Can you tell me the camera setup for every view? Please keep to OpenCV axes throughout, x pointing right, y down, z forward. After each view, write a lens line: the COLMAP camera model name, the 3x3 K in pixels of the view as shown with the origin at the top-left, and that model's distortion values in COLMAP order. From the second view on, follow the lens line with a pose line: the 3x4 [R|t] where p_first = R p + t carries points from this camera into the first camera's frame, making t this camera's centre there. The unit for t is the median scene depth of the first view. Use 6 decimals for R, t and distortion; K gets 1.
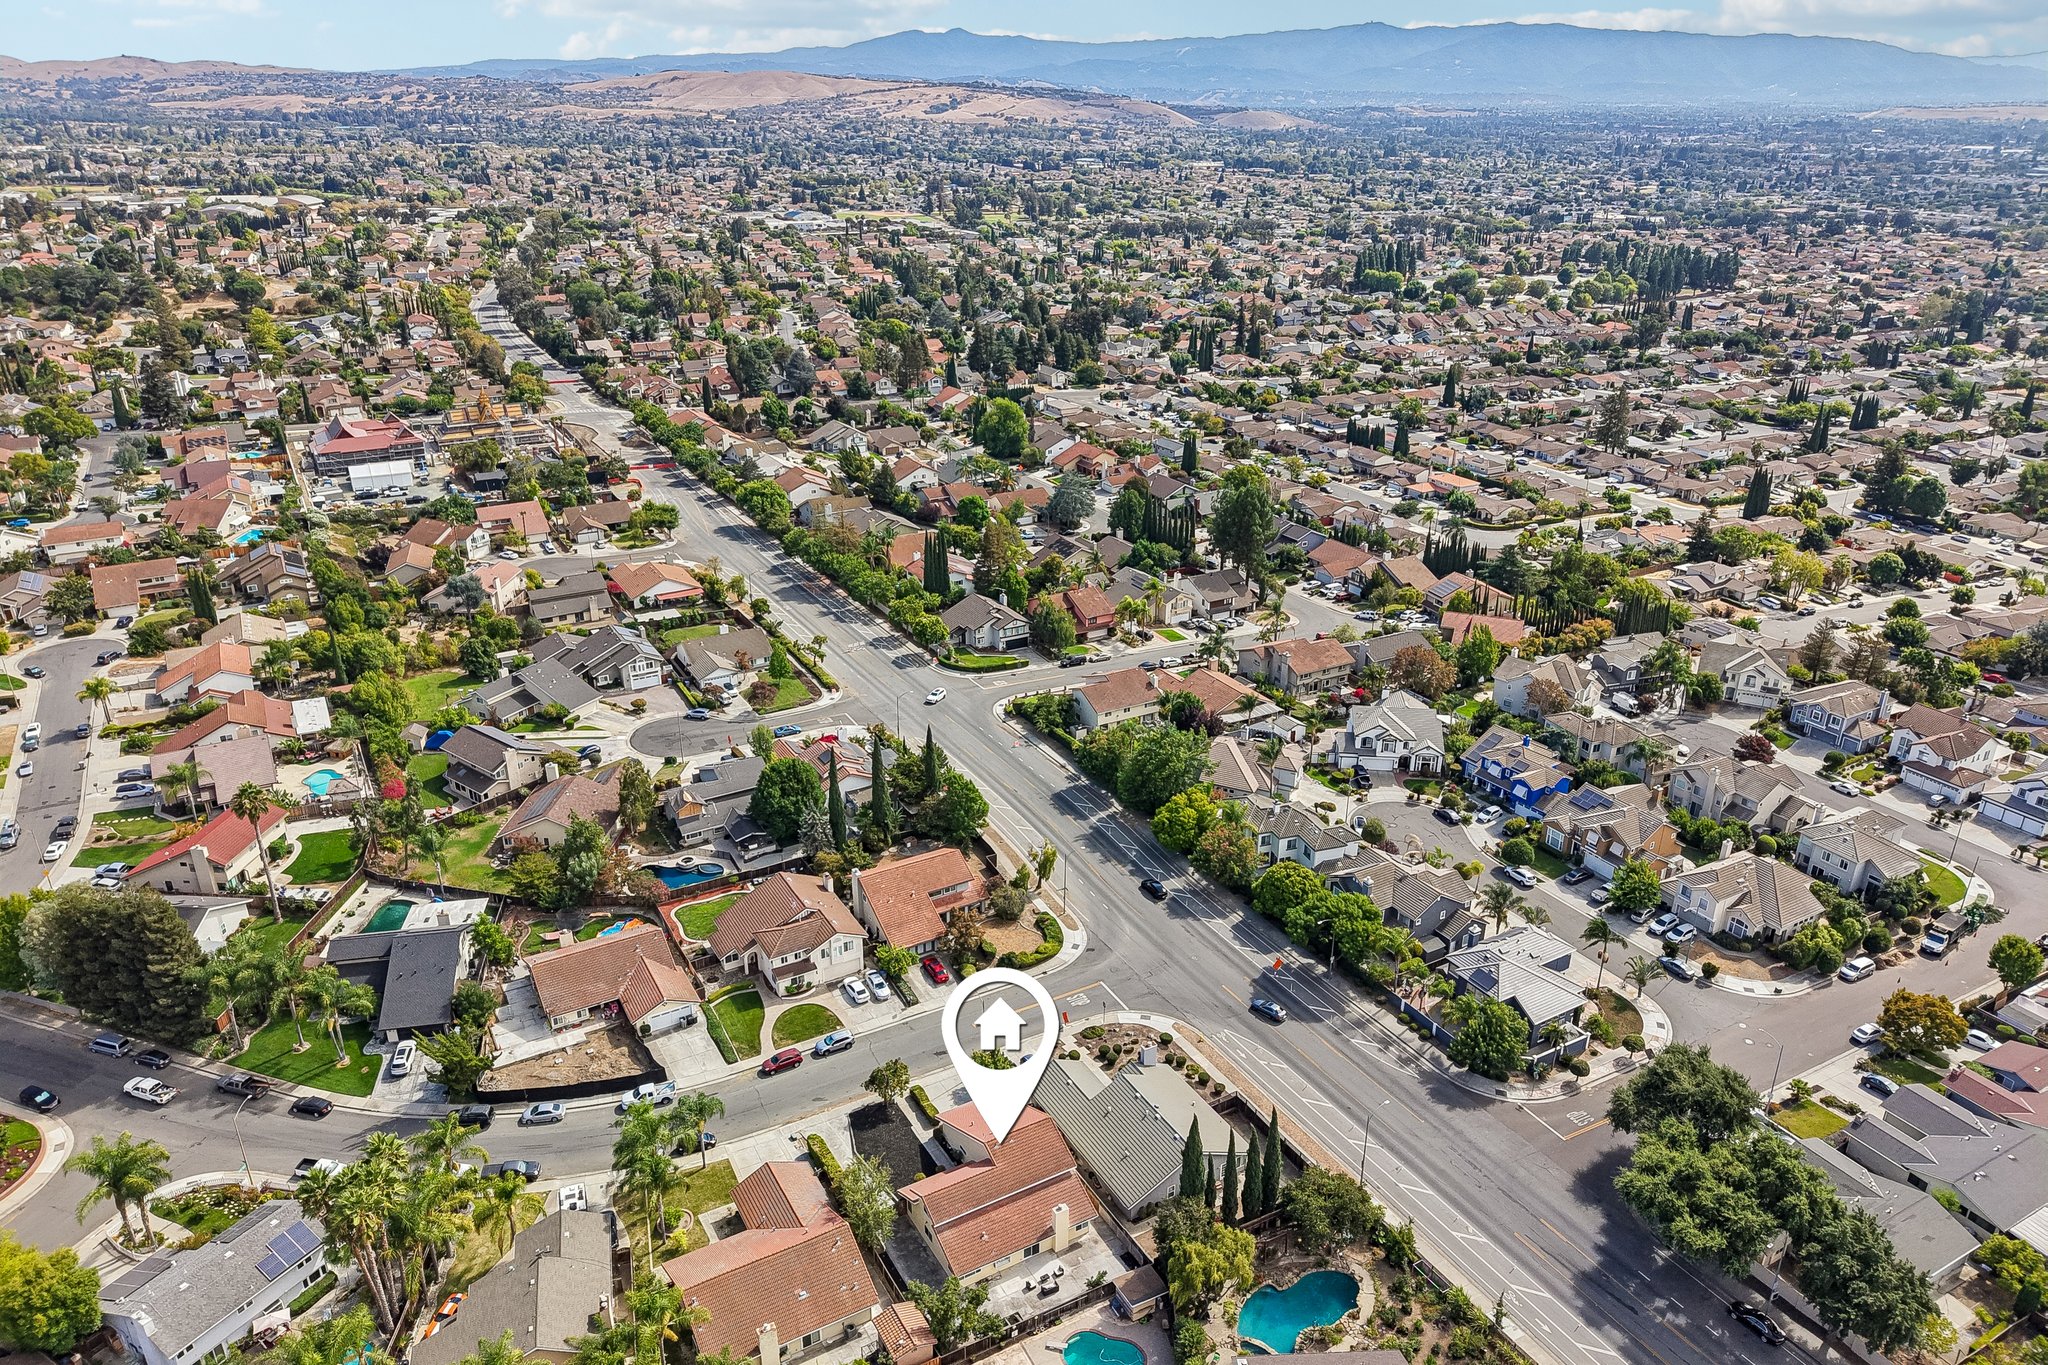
lens RADIAL K [[1365.2, 0, 1024.0], [0, 1365.2, 682.5], [0, 0, 1]] dist [0.022138, -0.018529]
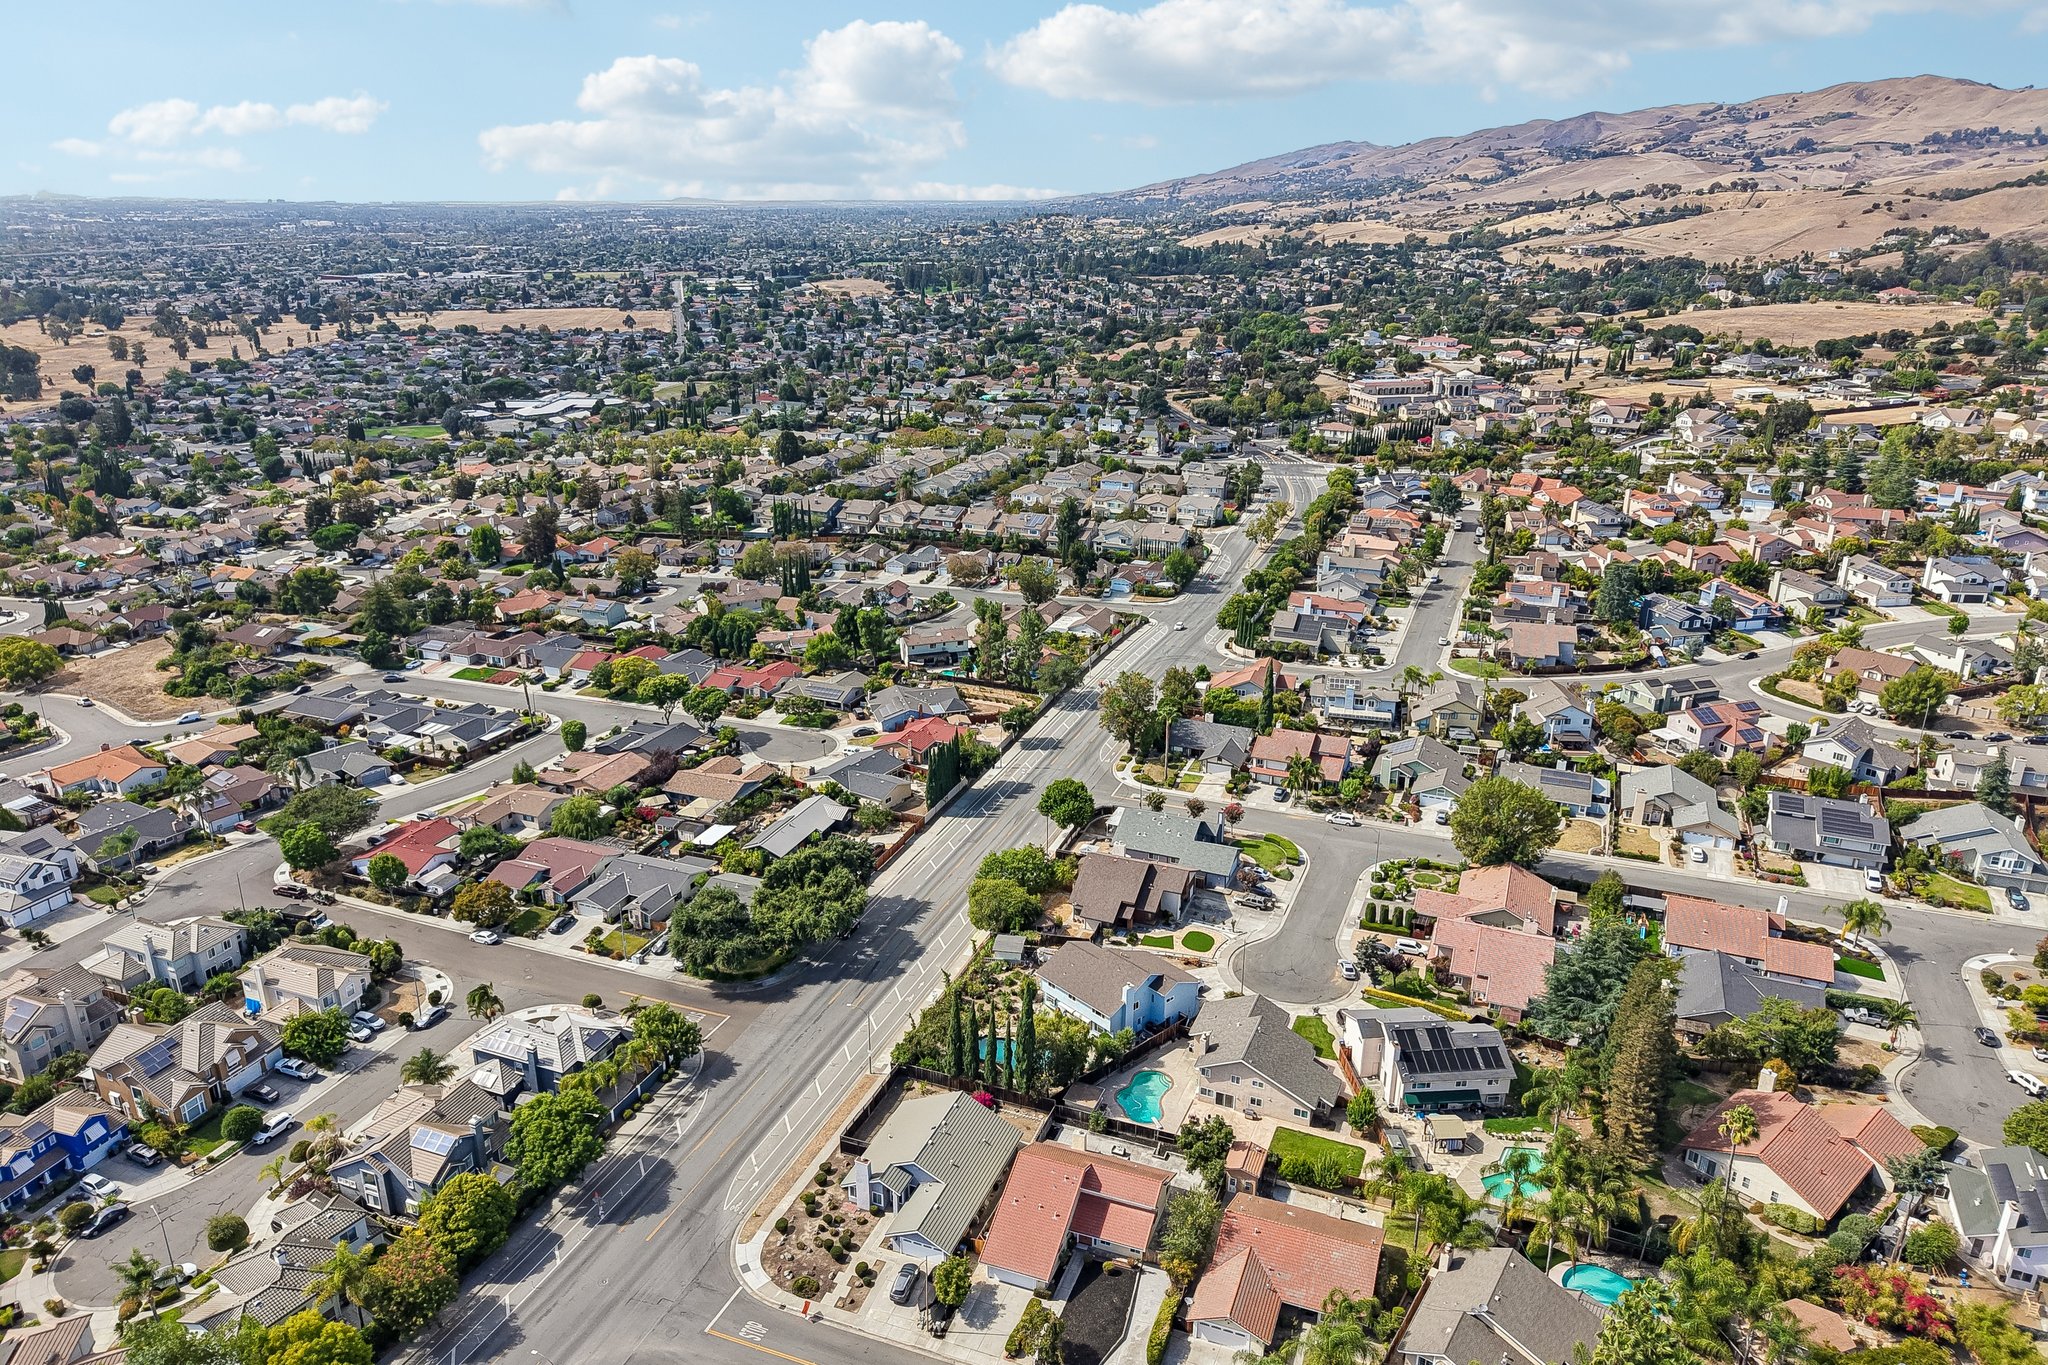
lens RADIAL K [[1365.2, 0, 1024.0], [0, 1365.2, 682.5], [0, 0, 1]] dist [0.022138, -0.018529]
pose [[-0.626109, -0.271611, 0.730900, -0.553510], [0.310149, 0.773275, 0.553040, -0.466719], [-0.715399, 0.572951, -0.399914, 0.998613]]
